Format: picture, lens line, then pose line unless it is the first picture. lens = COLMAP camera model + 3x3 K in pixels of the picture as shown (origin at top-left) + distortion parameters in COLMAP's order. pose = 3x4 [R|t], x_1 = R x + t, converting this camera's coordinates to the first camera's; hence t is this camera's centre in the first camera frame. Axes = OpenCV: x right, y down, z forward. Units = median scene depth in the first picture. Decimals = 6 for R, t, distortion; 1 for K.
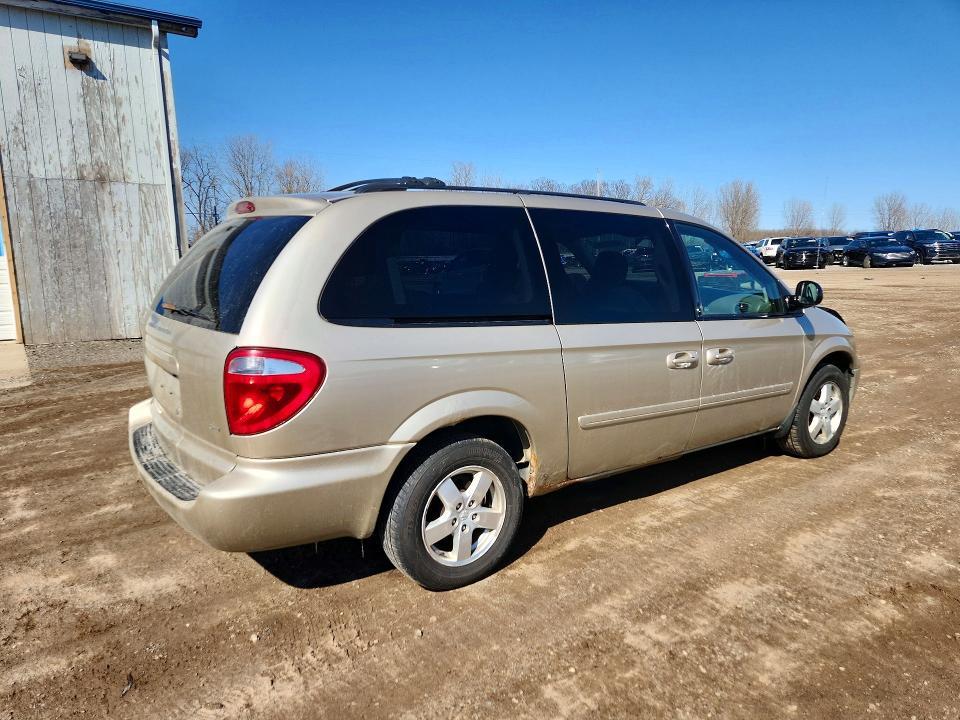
lens RADIAL K [[699.9, 0, 480.0], [0, 699.9, 360.0], [0, 0, 1]] dist [0.039432, 0.003428]
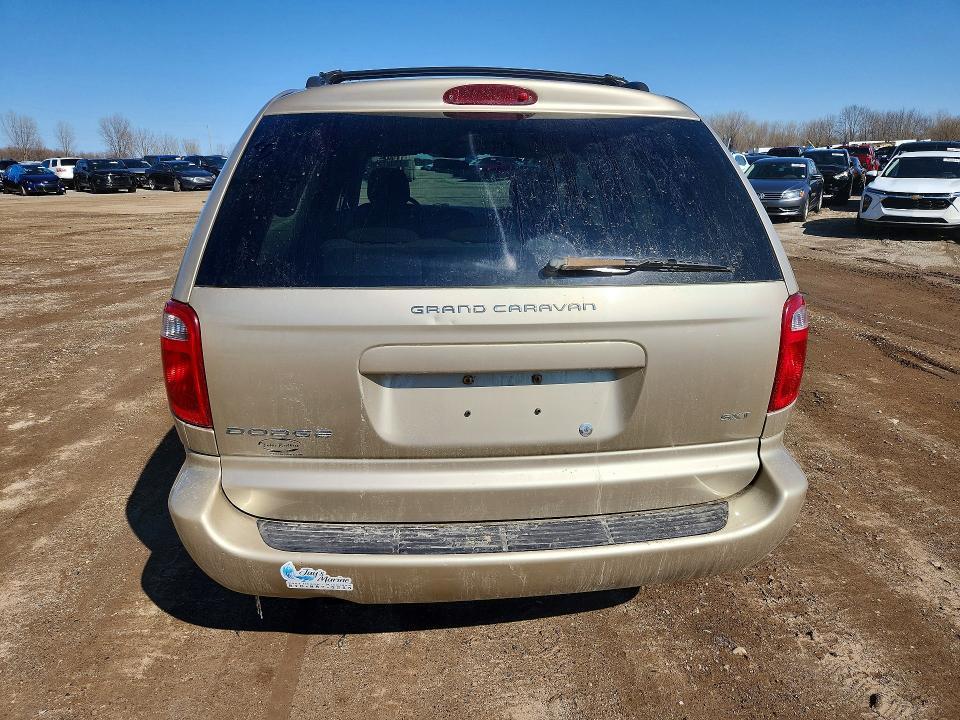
lens RADIAL K [[690.2, 0, 480.0], [0, 690.2, 360.0], [0, 0, 1]] dist [0.010902, 0.000284]
pose [[0.462849, -0.220351, 0.858613, -0.169574], [0.127078, 0.975100, 0.181742, -0.017980], [-0.877281, 0.024992, 0.479327, 0.139218]]
